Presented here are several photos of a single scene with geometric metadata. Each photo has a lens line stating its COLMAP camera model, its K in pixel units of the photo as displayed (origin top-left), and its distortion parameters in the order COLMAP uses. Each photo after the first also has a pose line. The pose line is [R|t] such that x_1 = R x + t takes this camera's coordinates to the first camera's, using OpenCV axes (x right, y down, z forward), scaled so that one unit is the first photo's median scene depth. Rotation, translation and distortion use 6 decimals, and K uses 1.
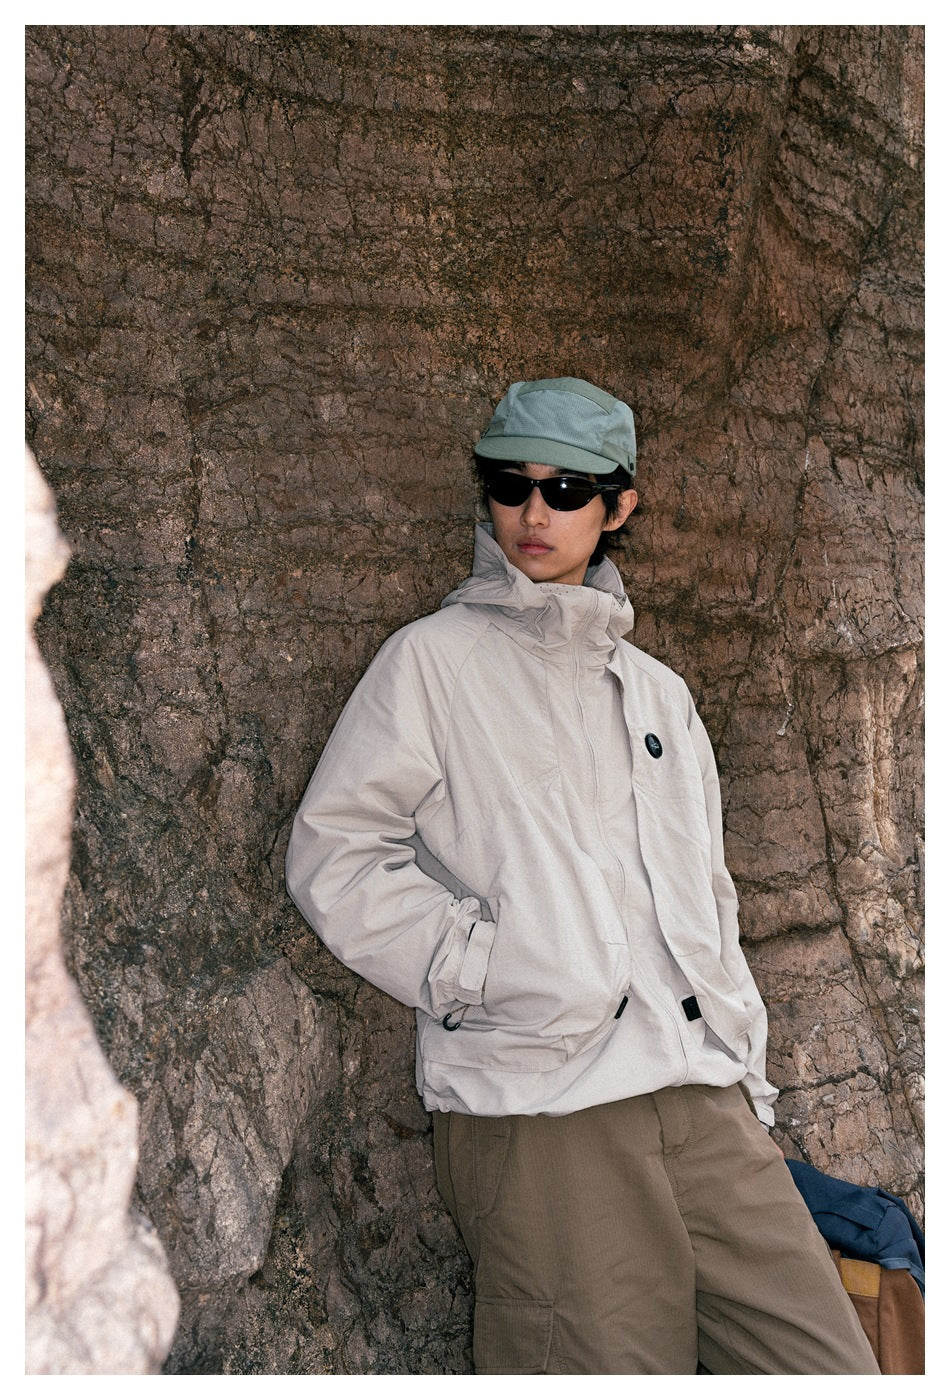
lens RADIAL K [[1387.7, 0, 474.2], [0, 1387.7, 699.9], [0, 0, 1]] dist [-0.015160, 0.000000]
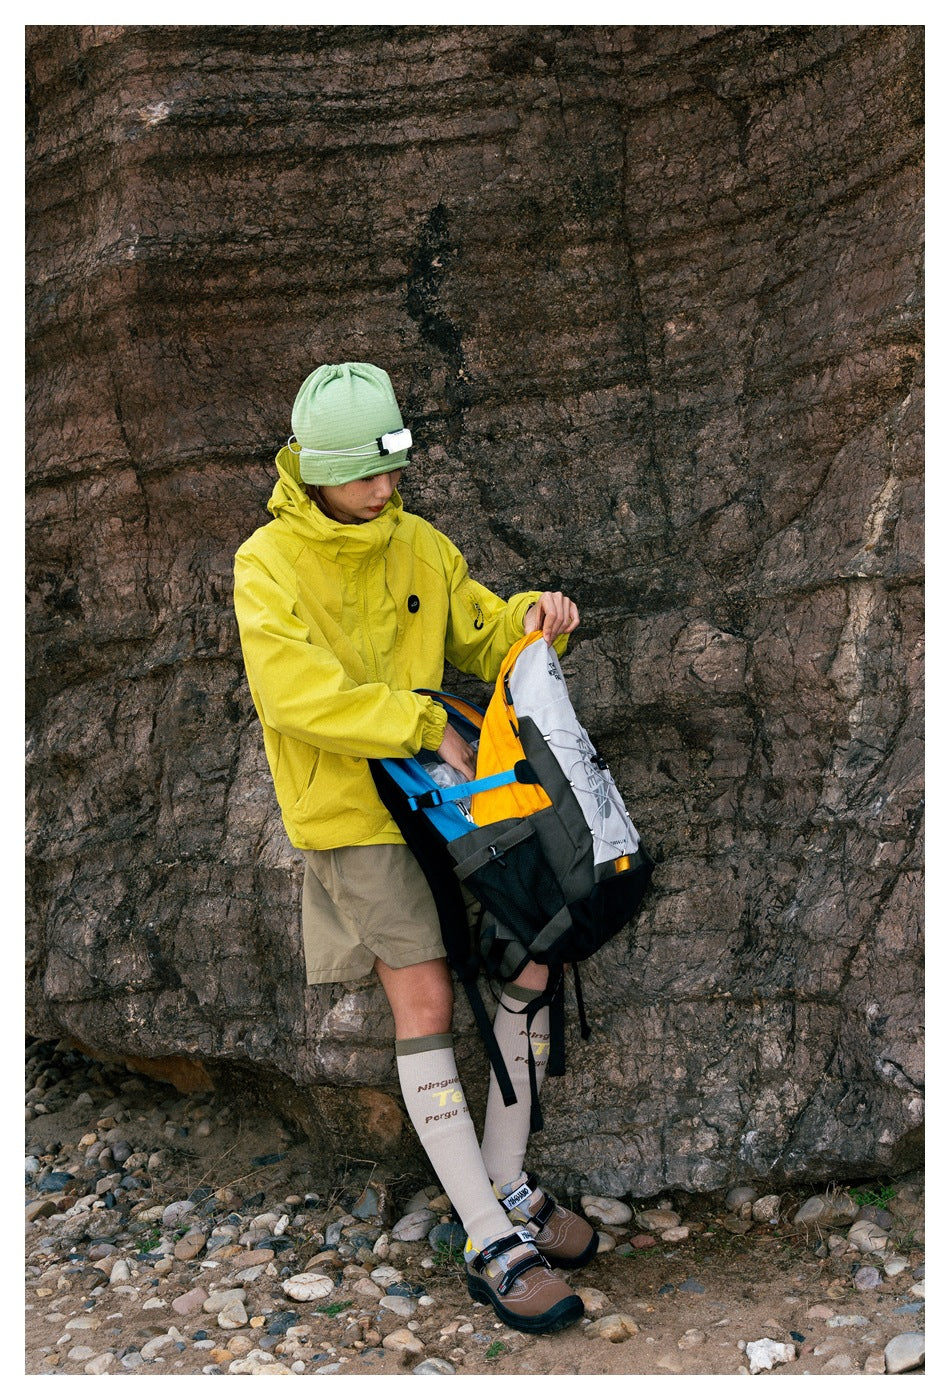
lens RADIAL K [[1444.0, 0, 427.7], [0, 1444.0, 705.8], [0, 0, 1]] dist [-0.011301, 0.000000]
pose [[-0.110243, 0.040271, -0.993088, 1.400484], [0.029885, 0.998861, 0.037188, 0.182621], [0.993455, -0.025578, -0.111321, 0.673230]]
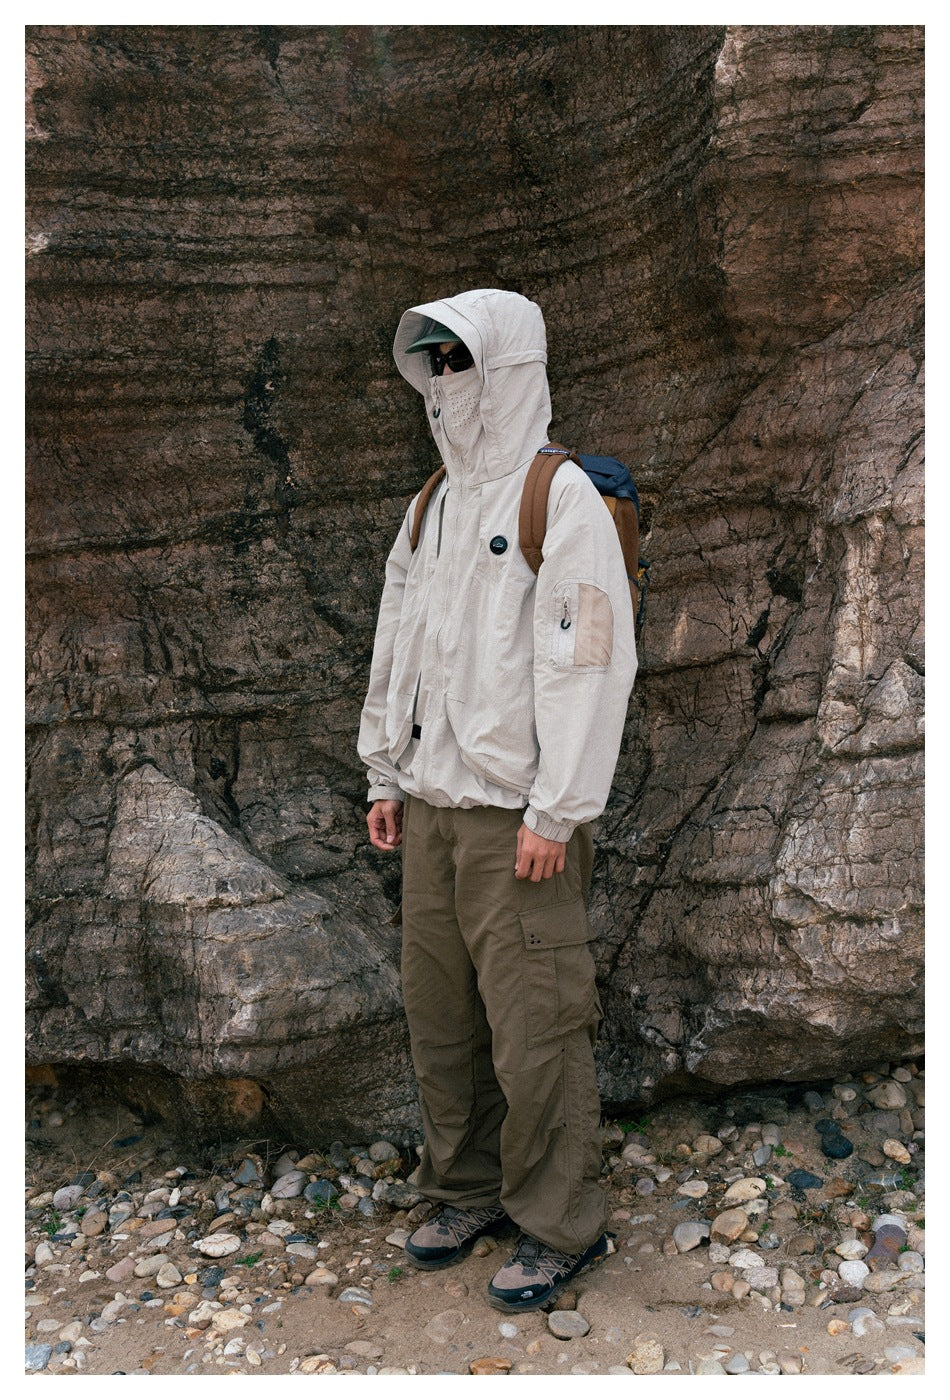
lens RADIAL K [[1318.7, 0, 470.3], [0, 1318.7, 702.3], [0, 0, 1]] dist [-0.011236, 0.000000]
pose [[0.215921, 0.062417, -0.974414, 1.585462], [0.009299, 0.997778, 0.065974, 0.059425], [0.976367, -0.023306, 0.214861, 0.394215]]
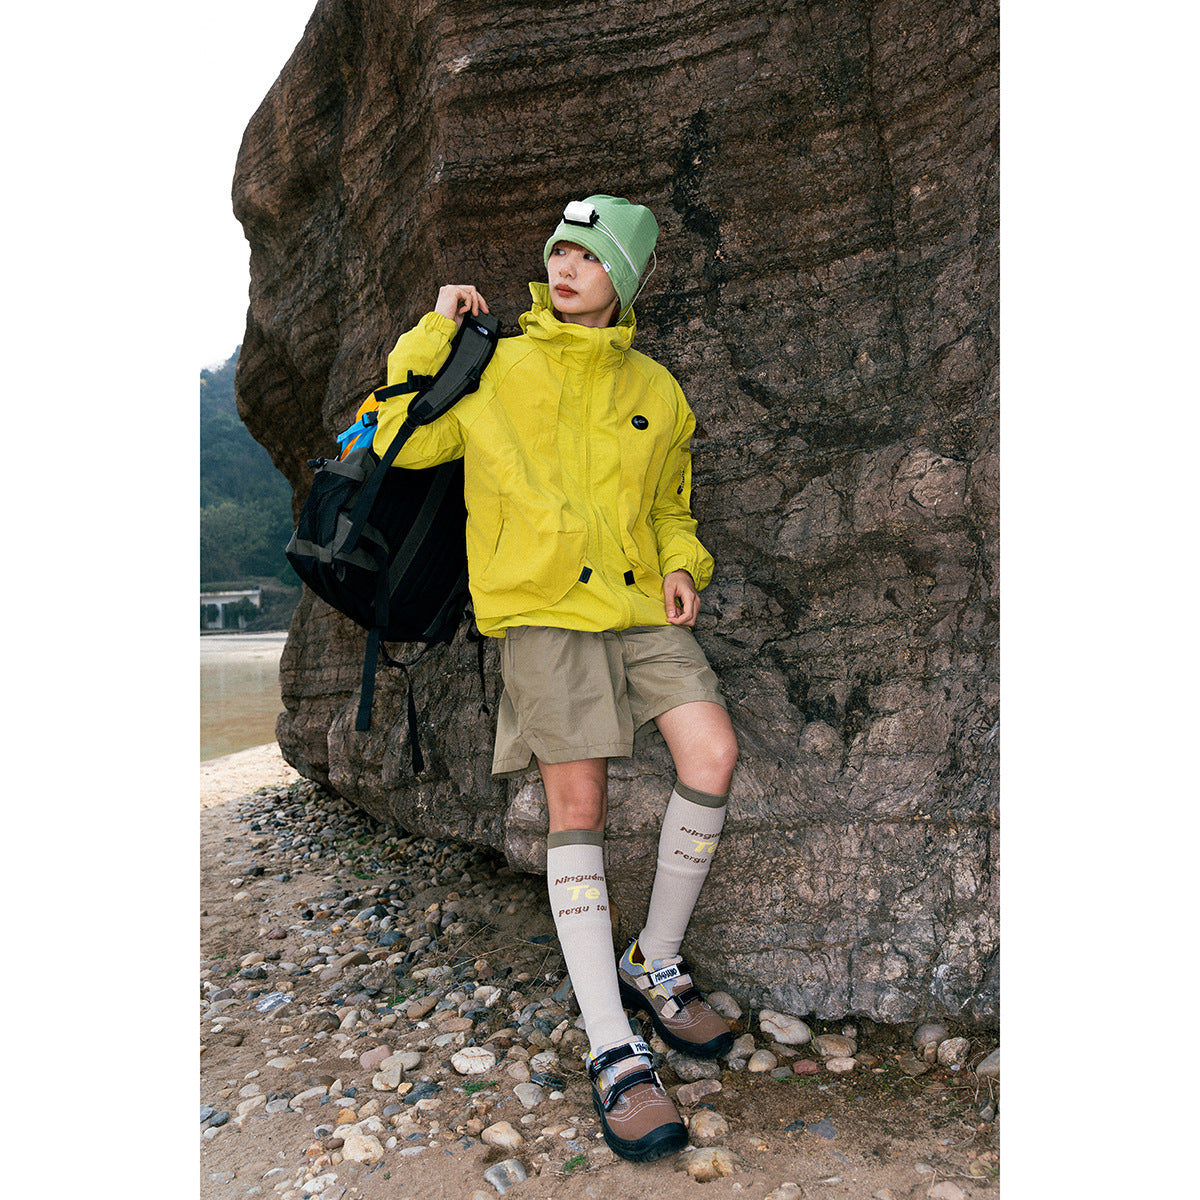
lens RADIAL K [[956.9, 0, 601.4], [0, 956.9, 596.3], [0, 0, 1]] dist [-0.000791, -0.009132]
pose [[-0.428528, -0.008222, -0.903491, 0.937845], [0.024572, 0.999483, -0.020750, 0.325059], [0.903194, -0.031092, -0.428104, 0.908085]]
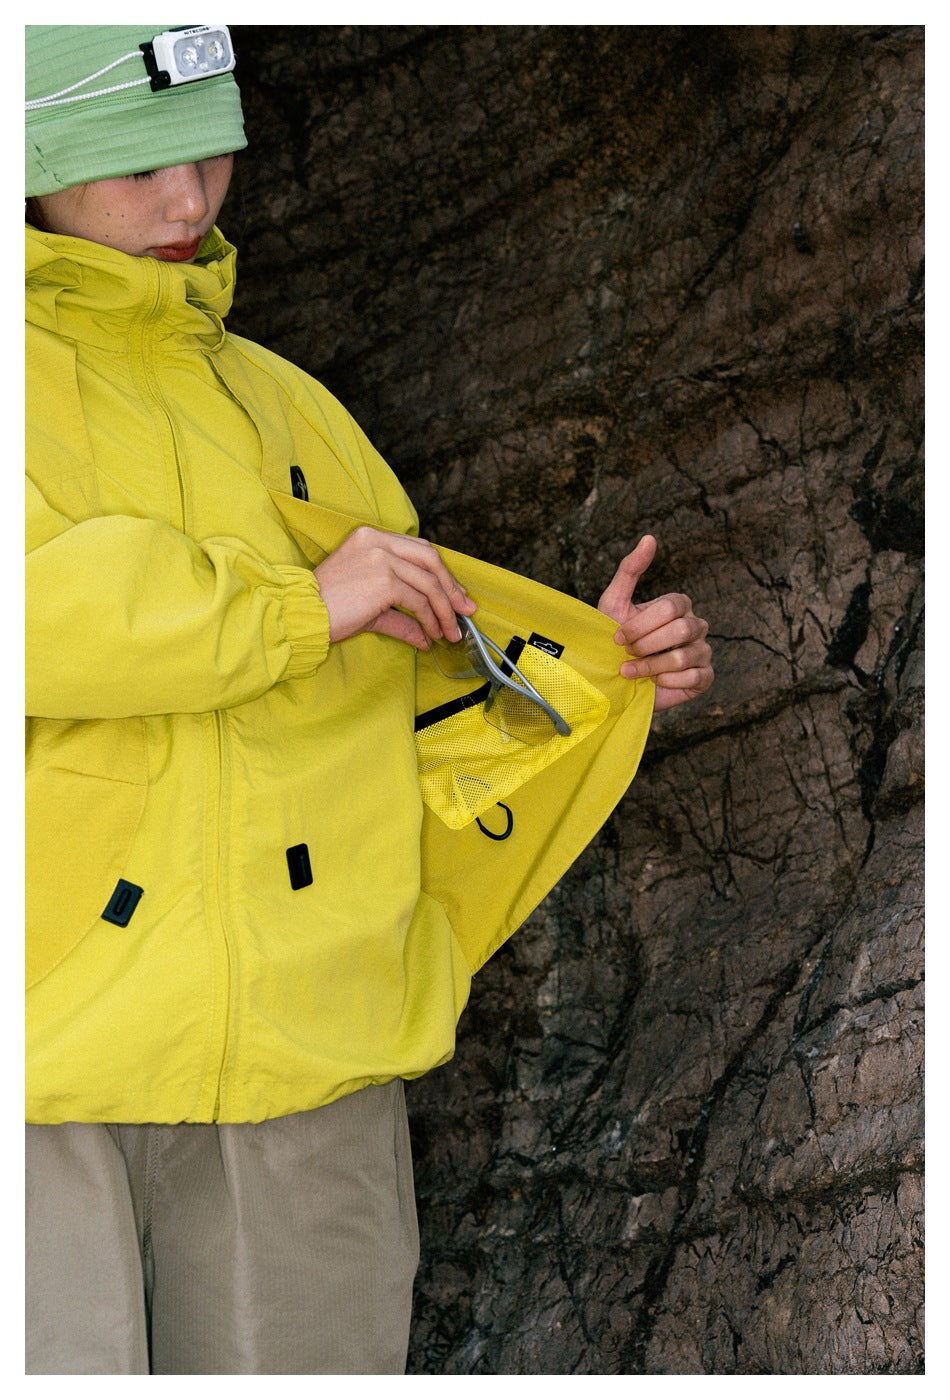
lens RADIAL K [[1895.9, 0, 470.1], [0, 1895.9, 707.8], [0, 0, 1]] dist [-0.006046, 0.000000]
pose [[0.281610, -0.203837, -0.937628, 1.023083], [0.071611, 0.978915, -0.191304, 0.296880], [0.956853, -0.013271, 0.290269, 0.574117]]
